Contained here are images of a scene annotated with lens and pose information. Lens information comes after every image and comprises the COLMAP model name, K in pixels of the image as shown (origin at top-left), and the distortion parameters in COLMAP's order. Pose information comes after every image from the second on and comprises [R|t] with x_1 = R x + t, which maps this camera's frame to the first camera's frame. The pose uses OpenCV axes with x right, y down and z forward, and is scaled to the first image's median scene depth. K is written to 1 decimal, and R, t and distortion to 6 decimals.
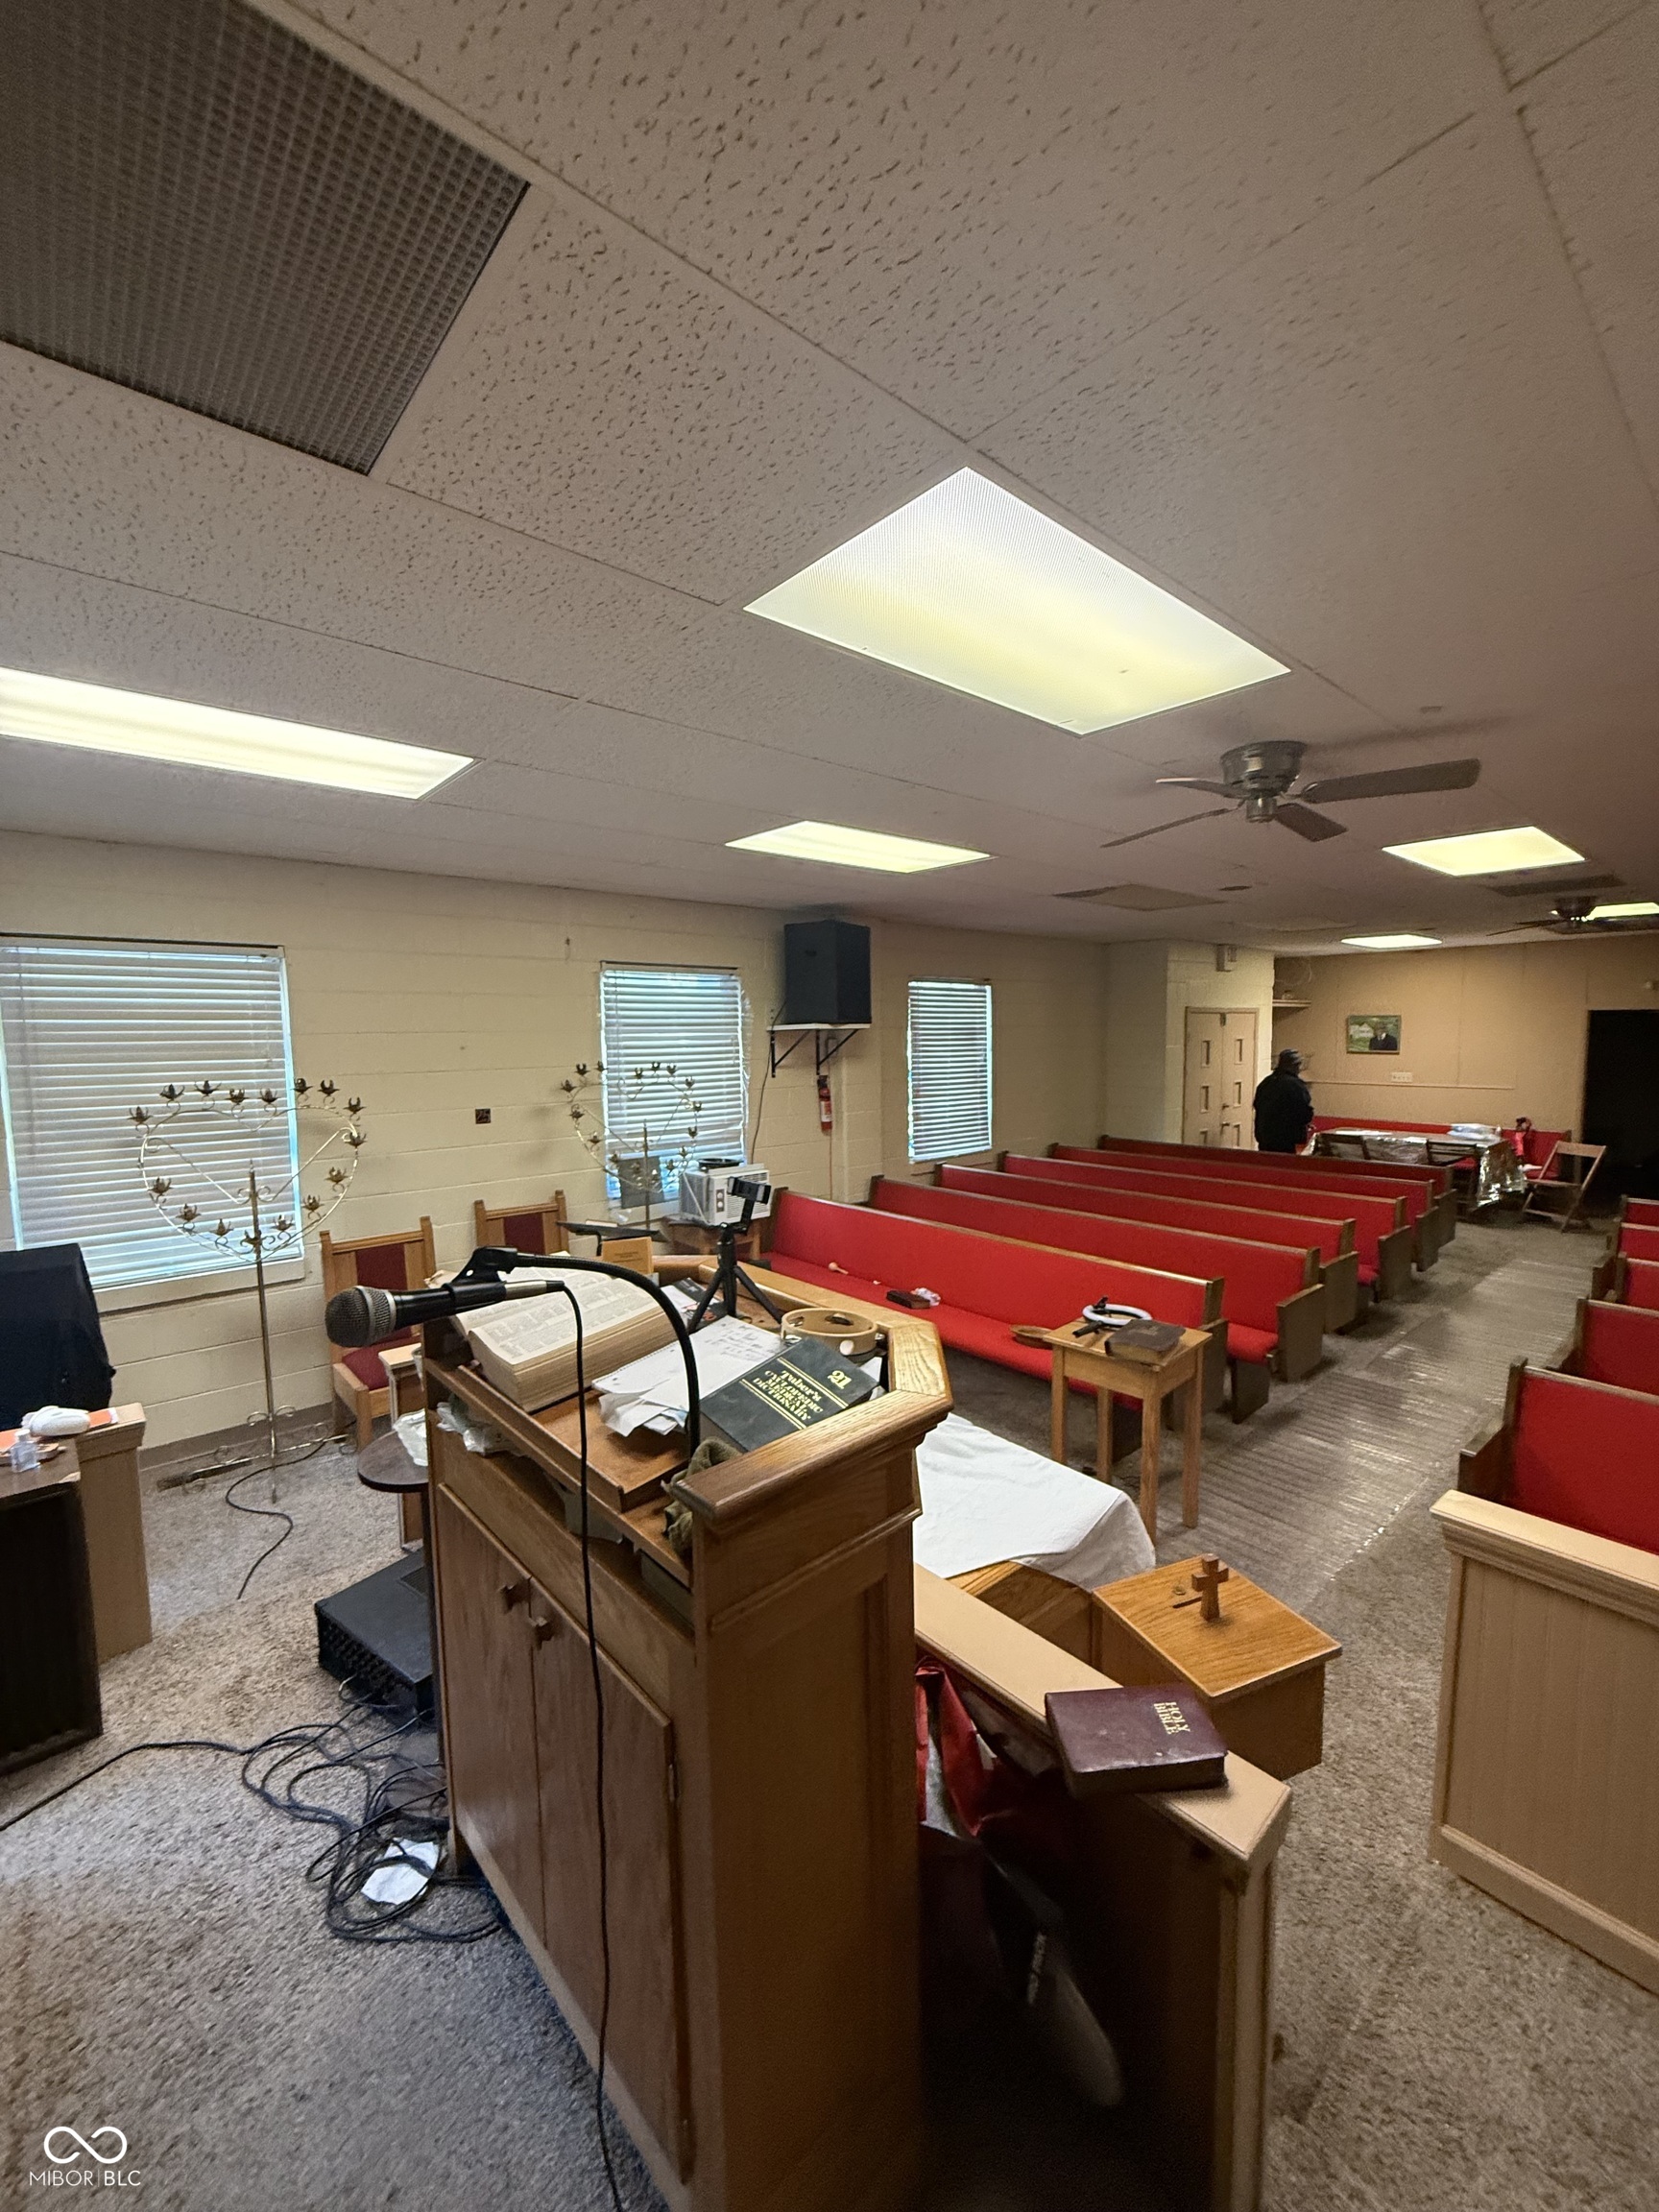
lens RADIAL K [[887.7, 0, 832.6], [0, 887.7, 1105.7], [0, 0, 1]] dist [0.002292, -0.000139]
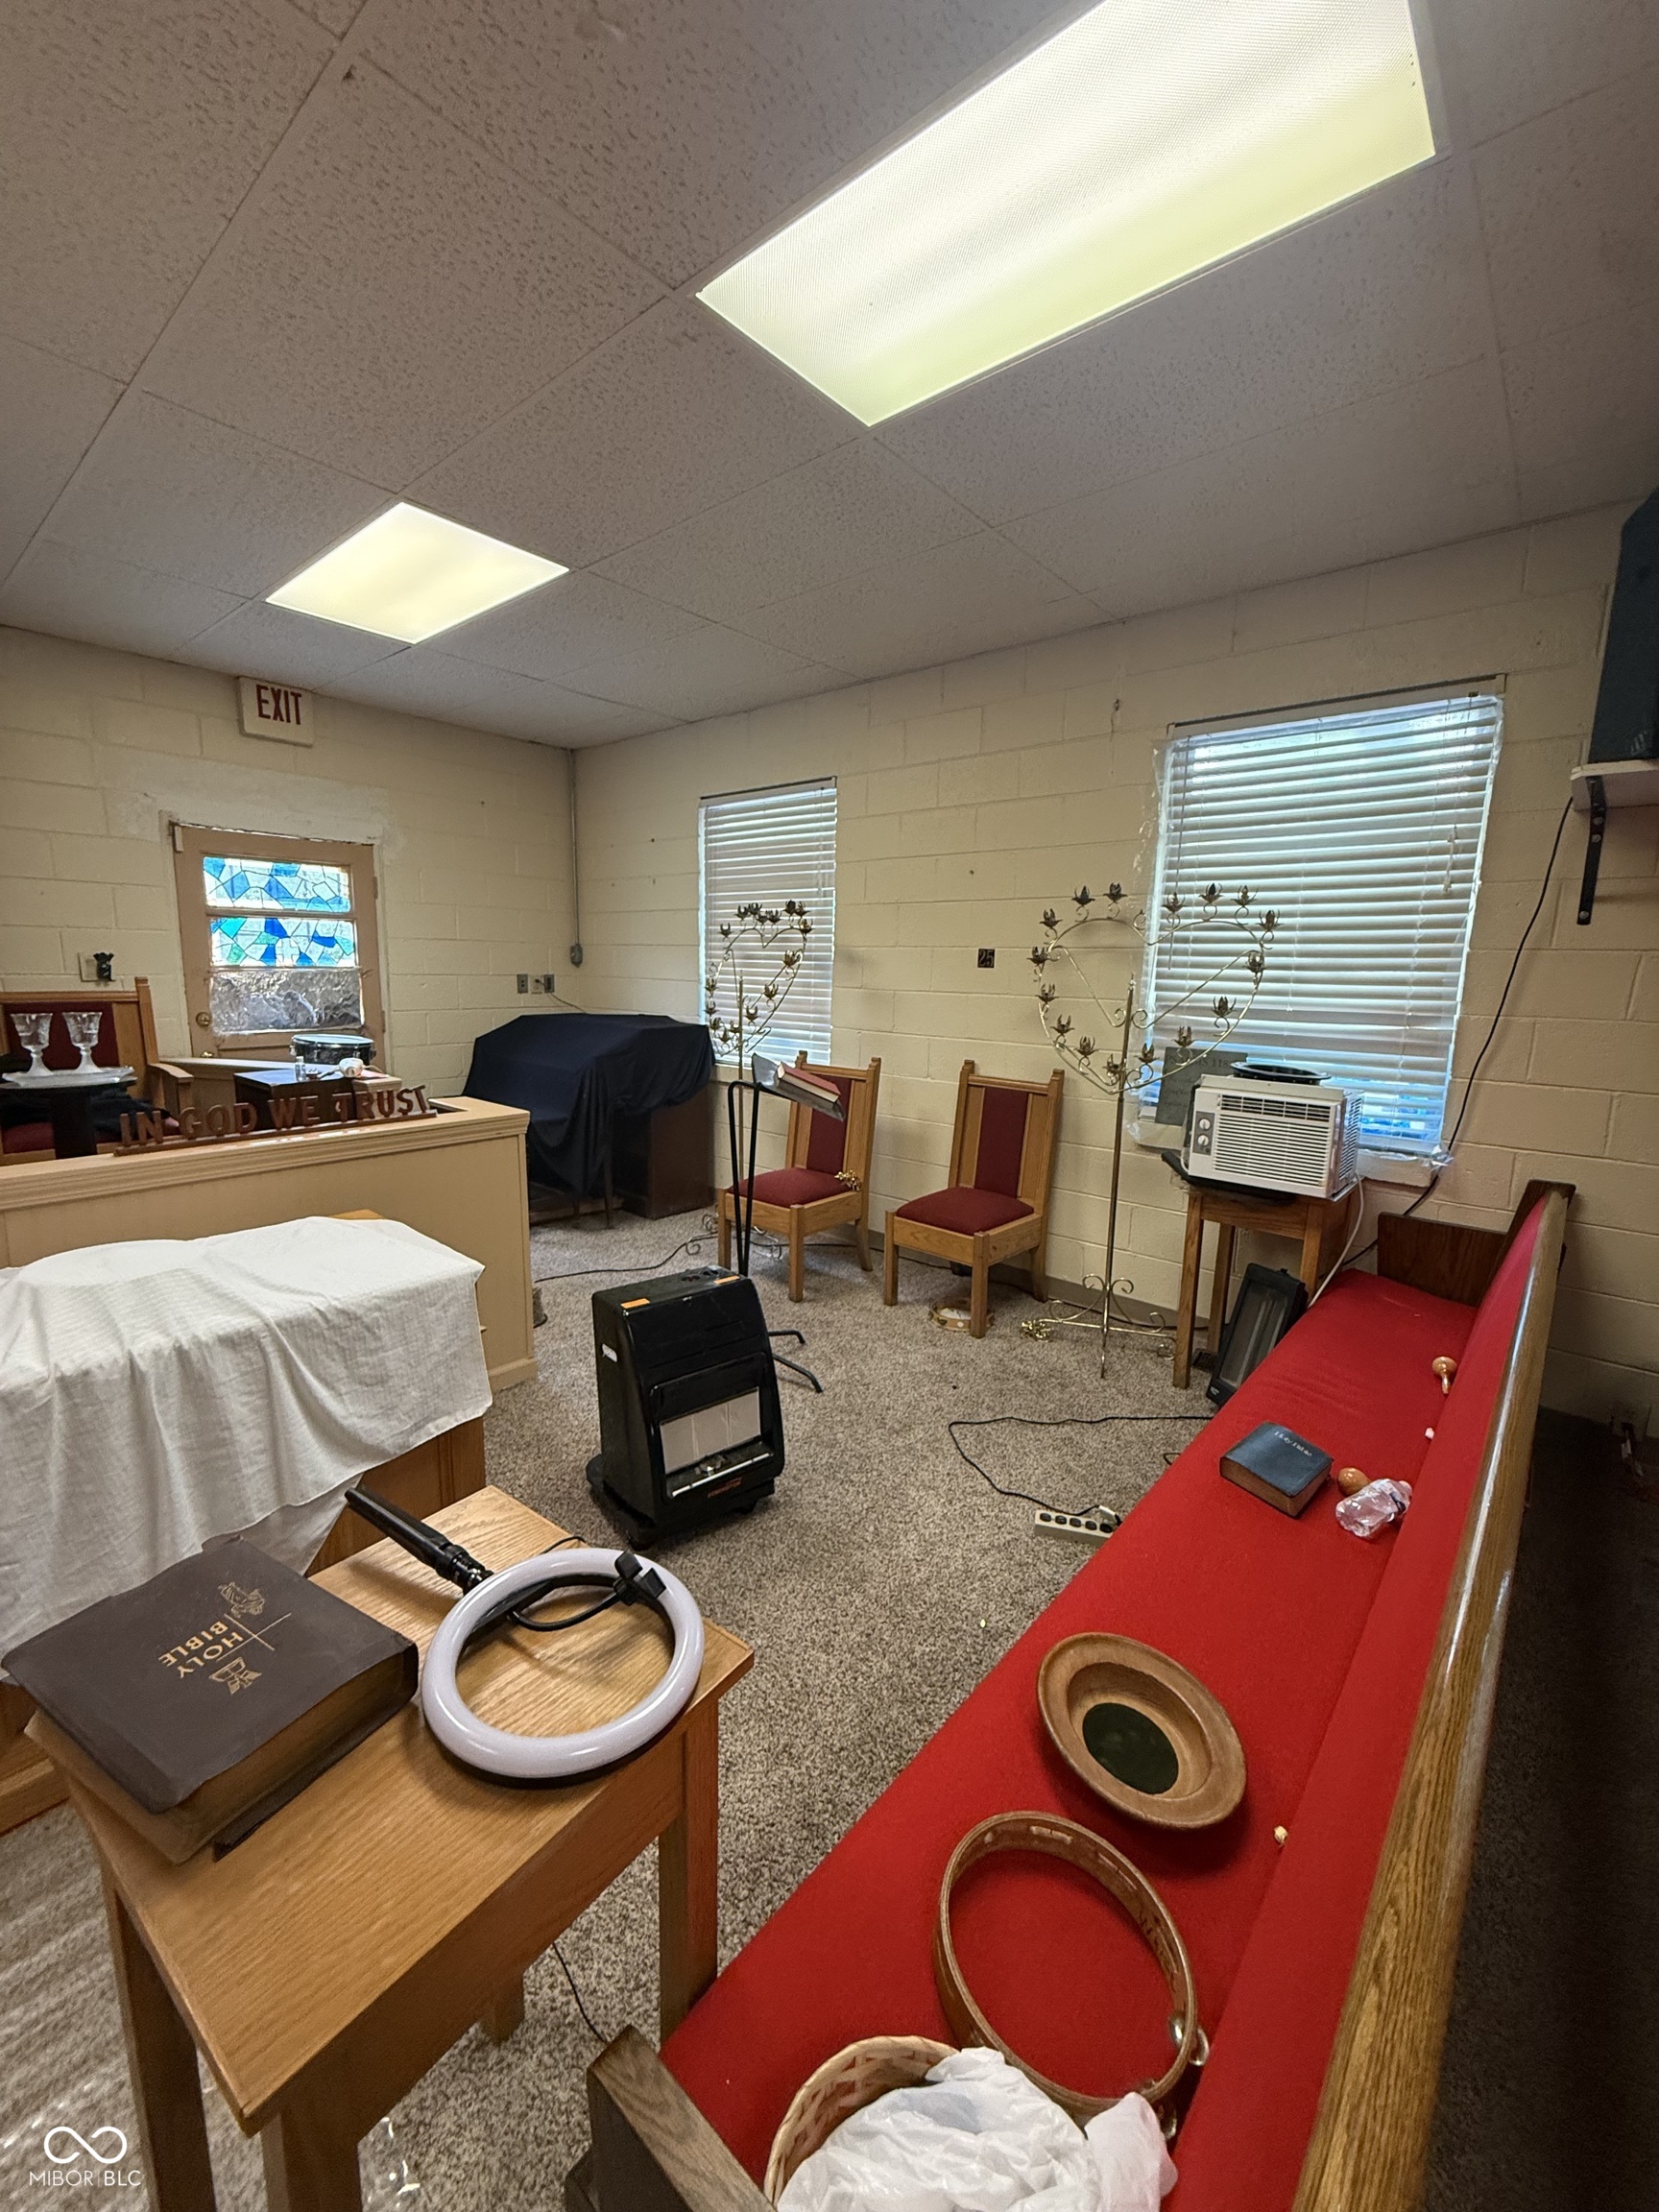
lens RADIAL K [[887.7, 0, 832.1], [0, 887.7, 1106.9], [0, 0, 1]] dist [0.002292, -0.000139]
pose [[0.151883, 0.181030, -0.971679, 0.060079], [-0.095795, 0.981152, 0.167821, 0.003441], [0.983745, 0.067593, 0.166363, 0.114444]]
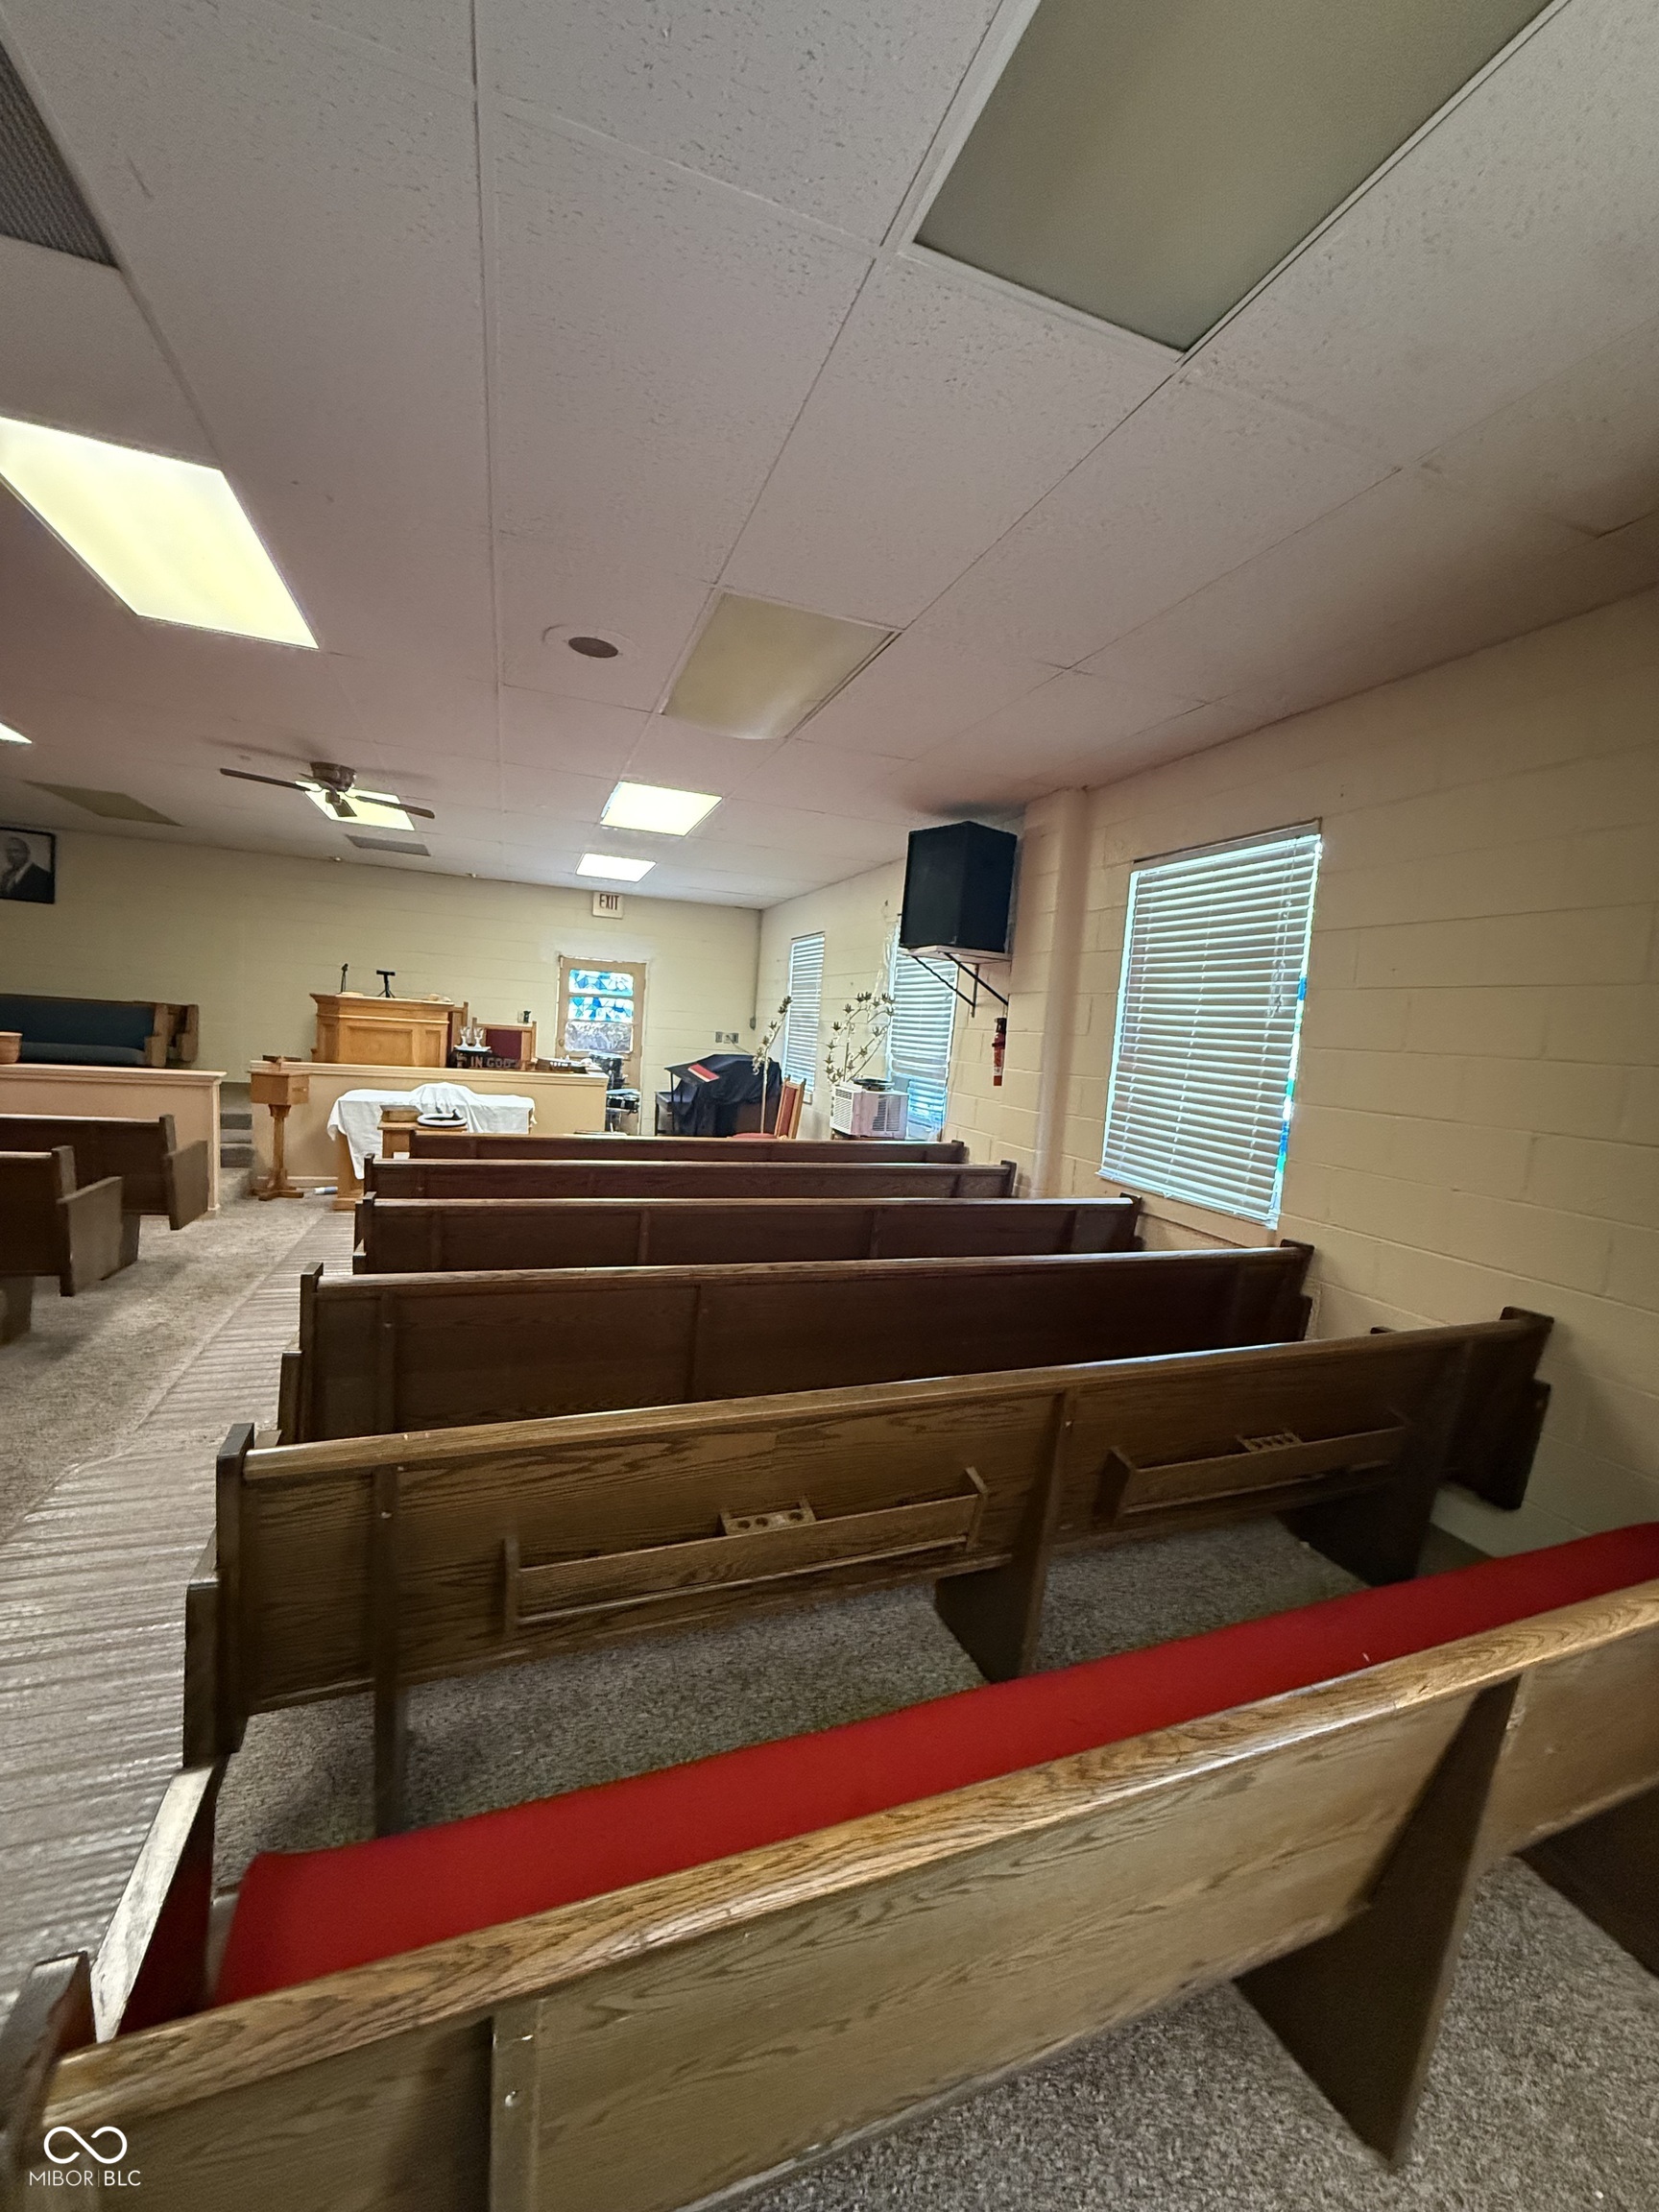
lens RADIAL K [[887.7, 0, 833.2], [0, 887.7, 1100.4], [0, 0, 1]] dist [0.002292, -0.000139]
pose [[-0.352816, 0.070799, -0.933010, 0.162032], [-0.132418, 0.983320, 0.124690, -0.008243], [0.926275, 0.167540, -0.337556, 0.234547]]
